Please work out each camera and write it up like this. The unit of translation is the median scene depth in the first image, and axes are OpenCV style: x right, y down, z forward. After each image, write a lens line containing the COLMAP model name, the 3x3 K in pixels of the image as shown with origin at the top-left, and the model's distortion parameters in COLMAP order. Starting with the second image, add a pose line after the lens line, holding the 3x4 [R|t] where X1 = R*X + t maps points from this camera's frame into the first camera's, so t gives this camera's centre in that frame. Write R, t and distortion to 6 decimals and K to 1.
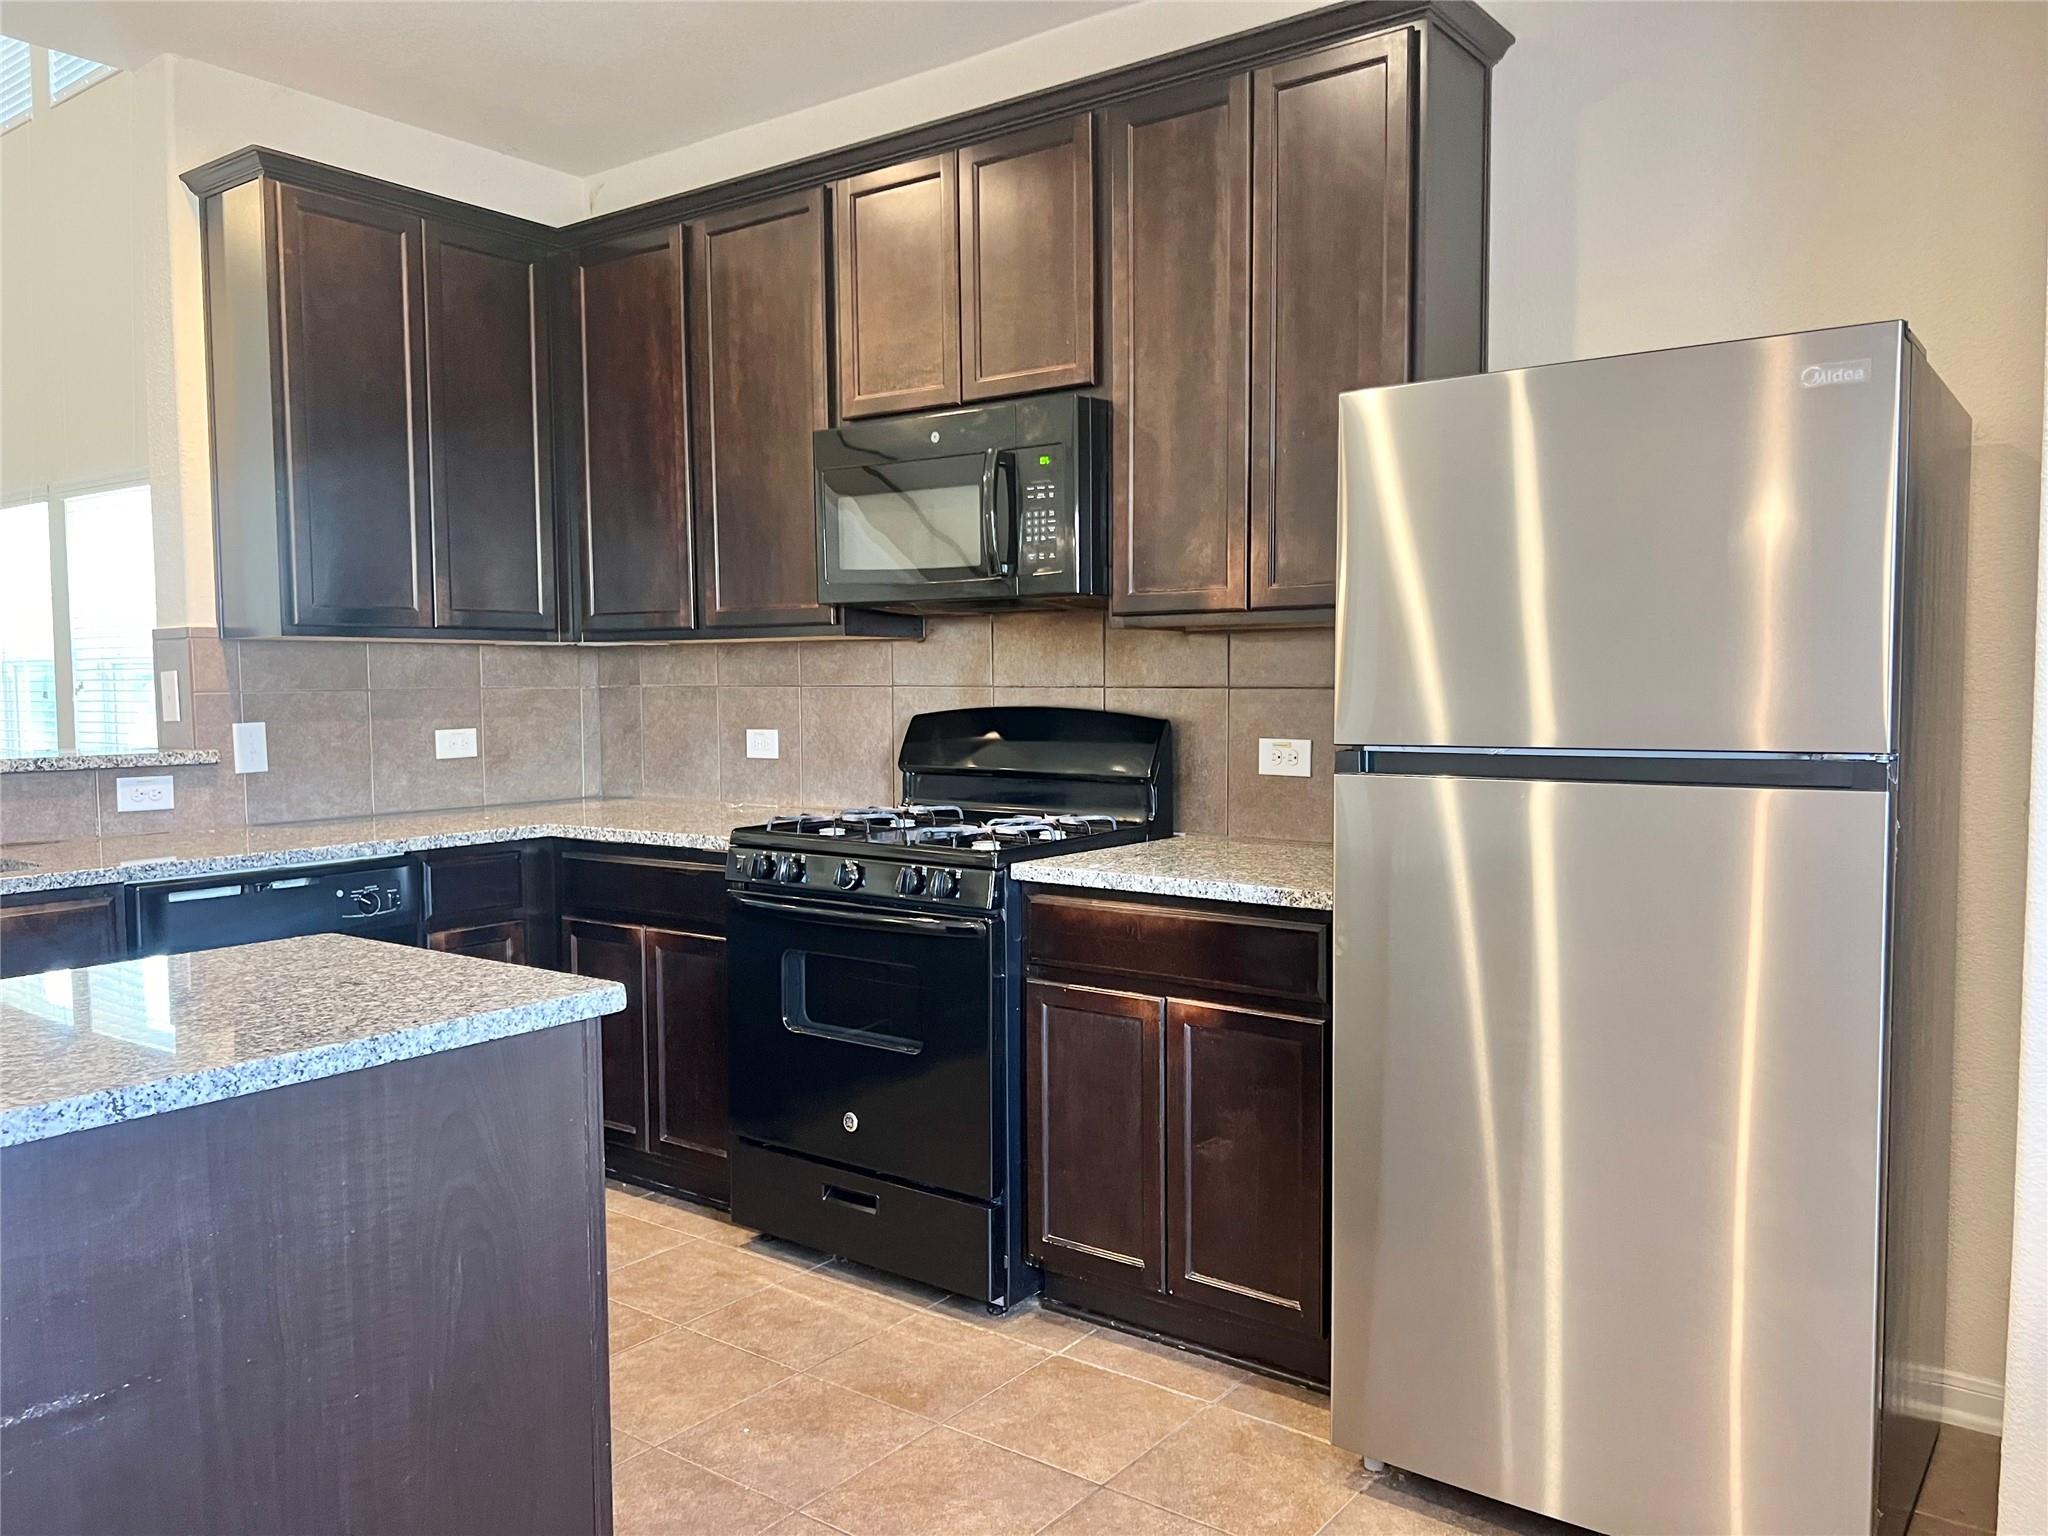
lens RADIAL K [[1553.1, 0, 1045.9], [0, 1553.1, 773.0], [0, 0, 1]] dist [0.071687, -0.075405]
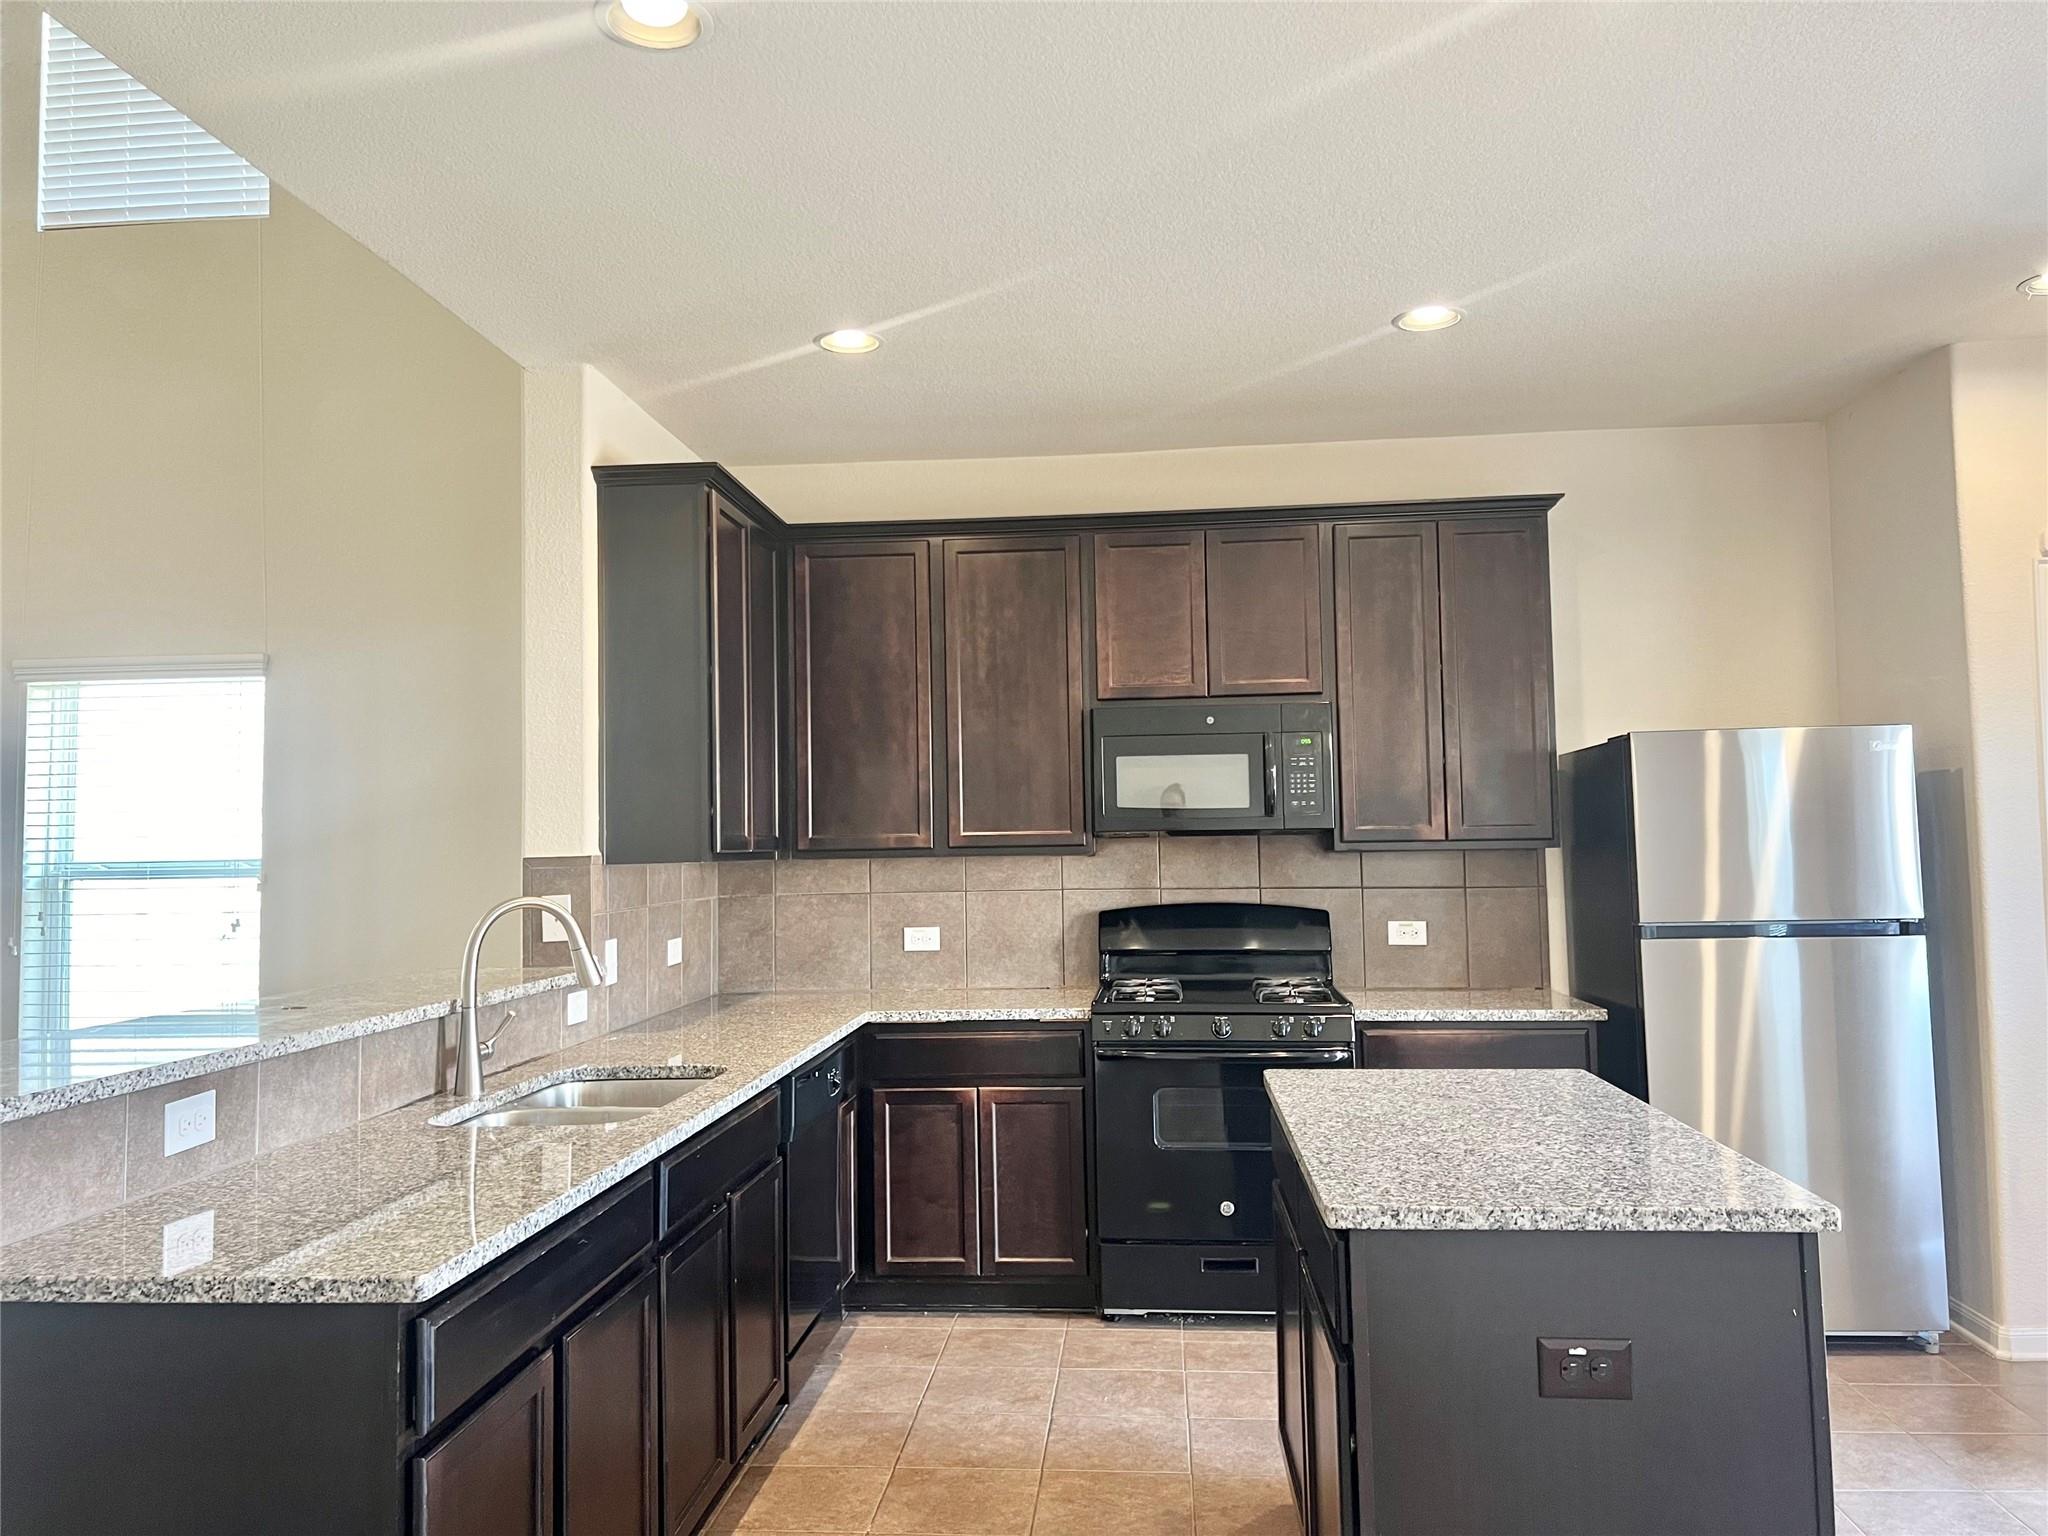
lens RADIAL K [[1533.5, 0, 1016.1], [0, 1533.5, 746.4], [0, 0, 1]] dist [0.089777, -0.098504]
pose [[0.848943, 0.025001, 0.527892, -0.910735], [0.044383, 0.991979, -0.118355, -0.027034], [-0.526617, 0.123906, 0.841024, -0.100385]]
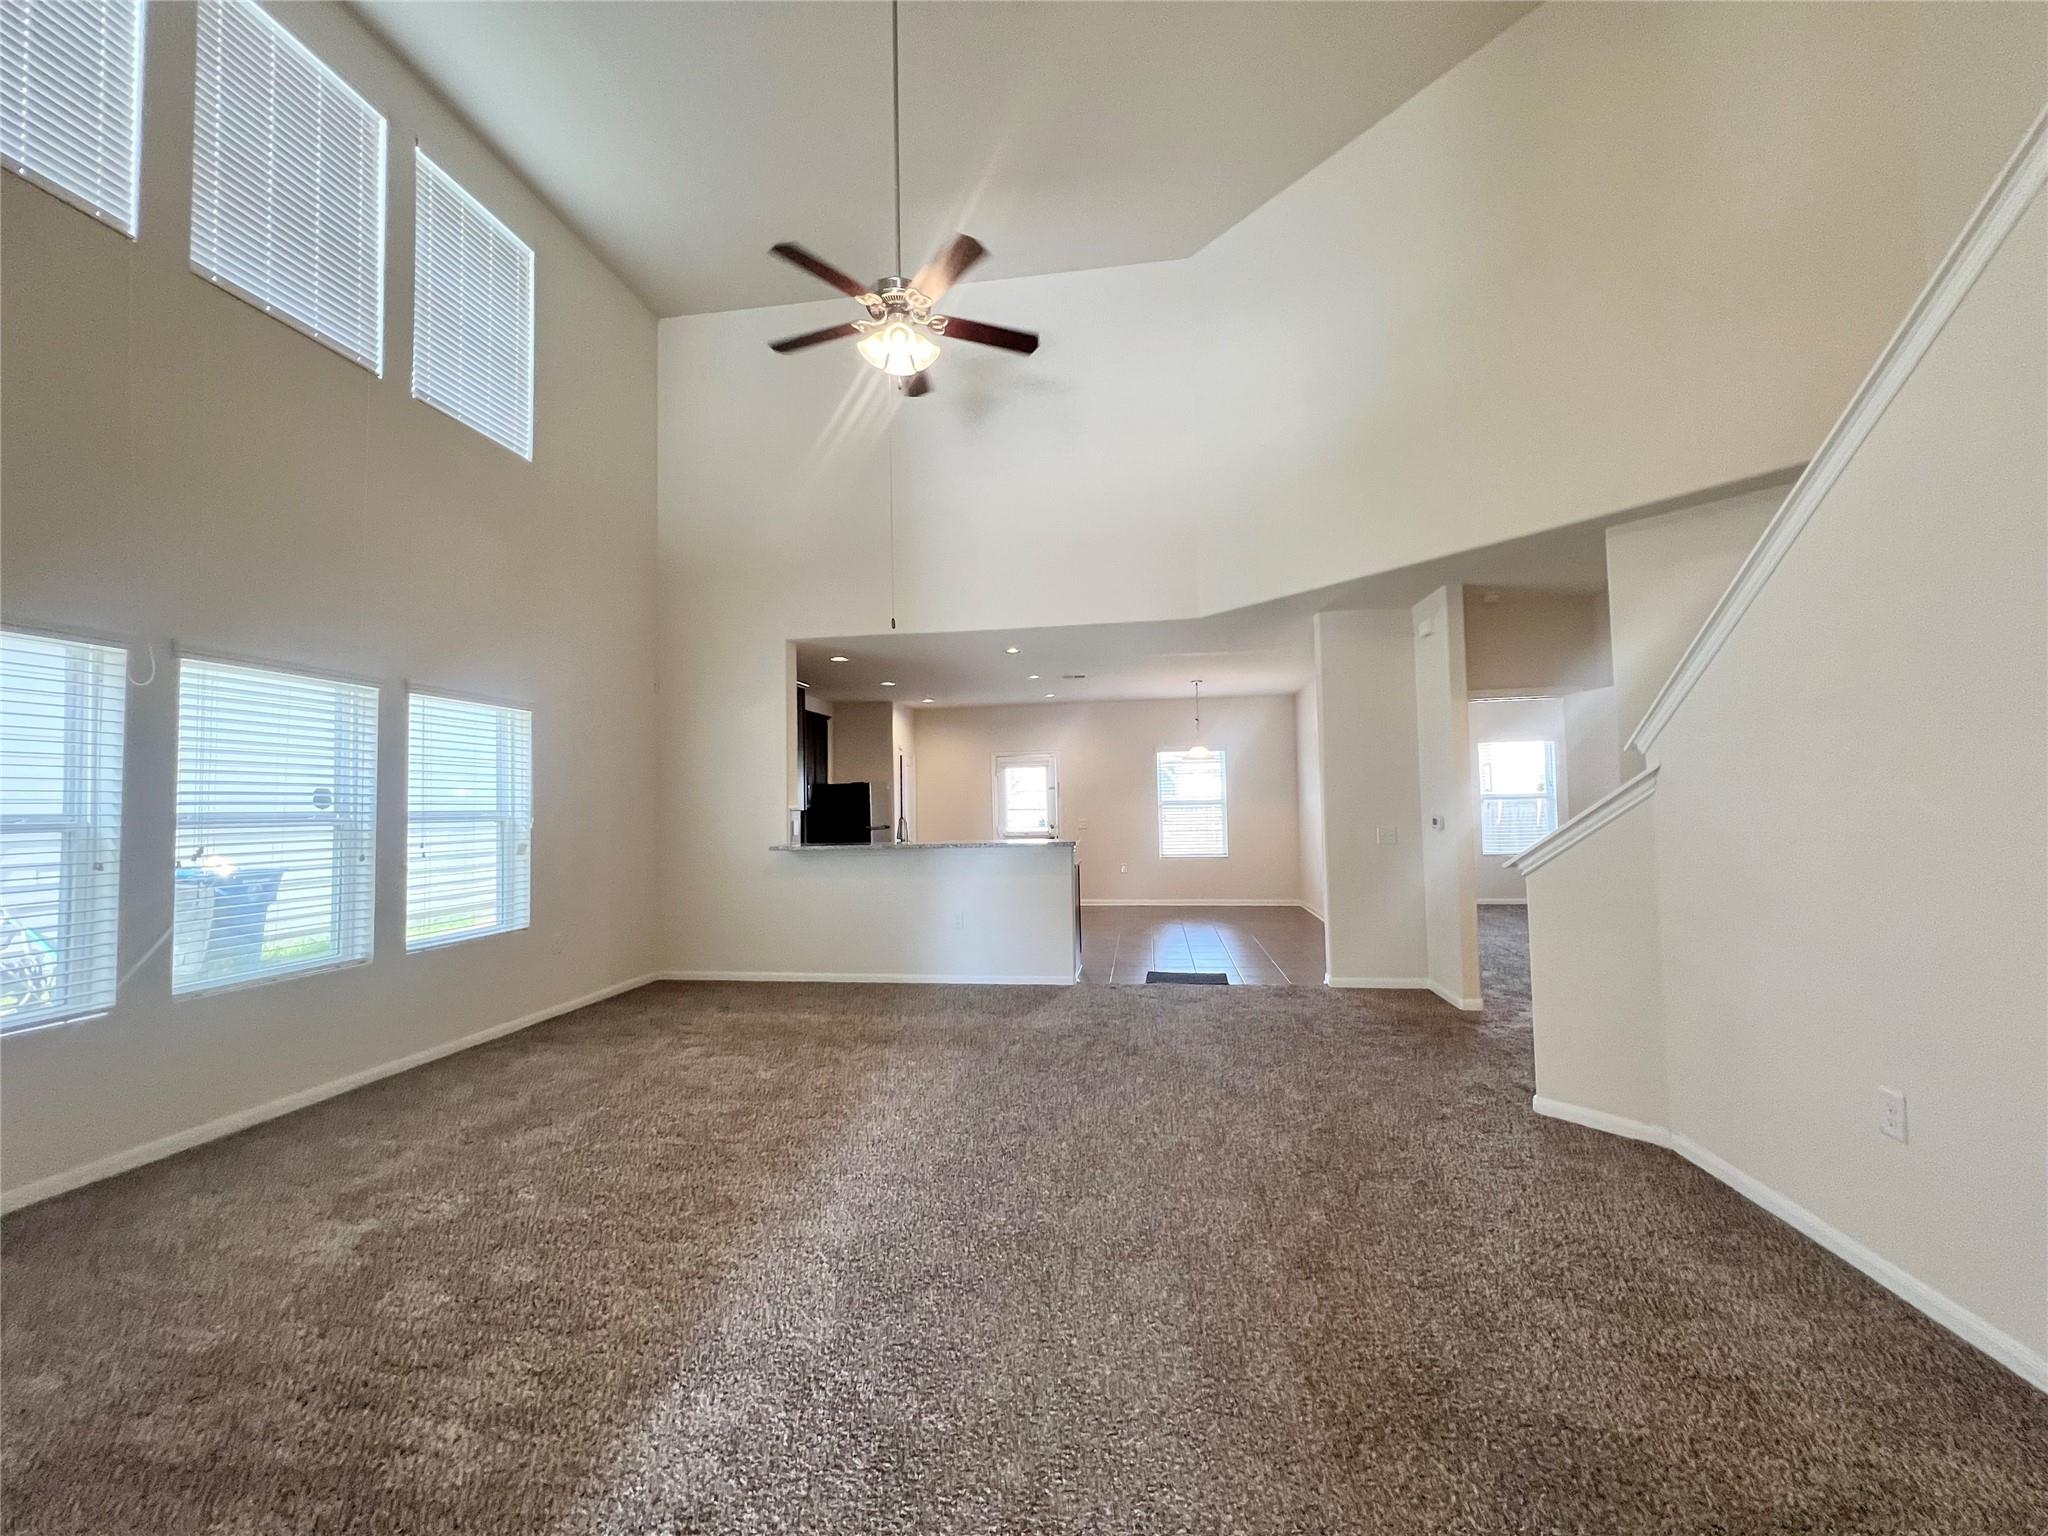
lens RADIAL K [[820.2, 0, 1018.8], [0, 820.2, 771.2], [0, 0, 1]] dist [-0.001188, 0.000000]
pose [[-0.463448, 0.045323, 0.884964, -2.526463], [0.067619, 0.997588, -0.015679, -0.123268], [-0.883540, 0.052574, -0.465395, 1.561120]]
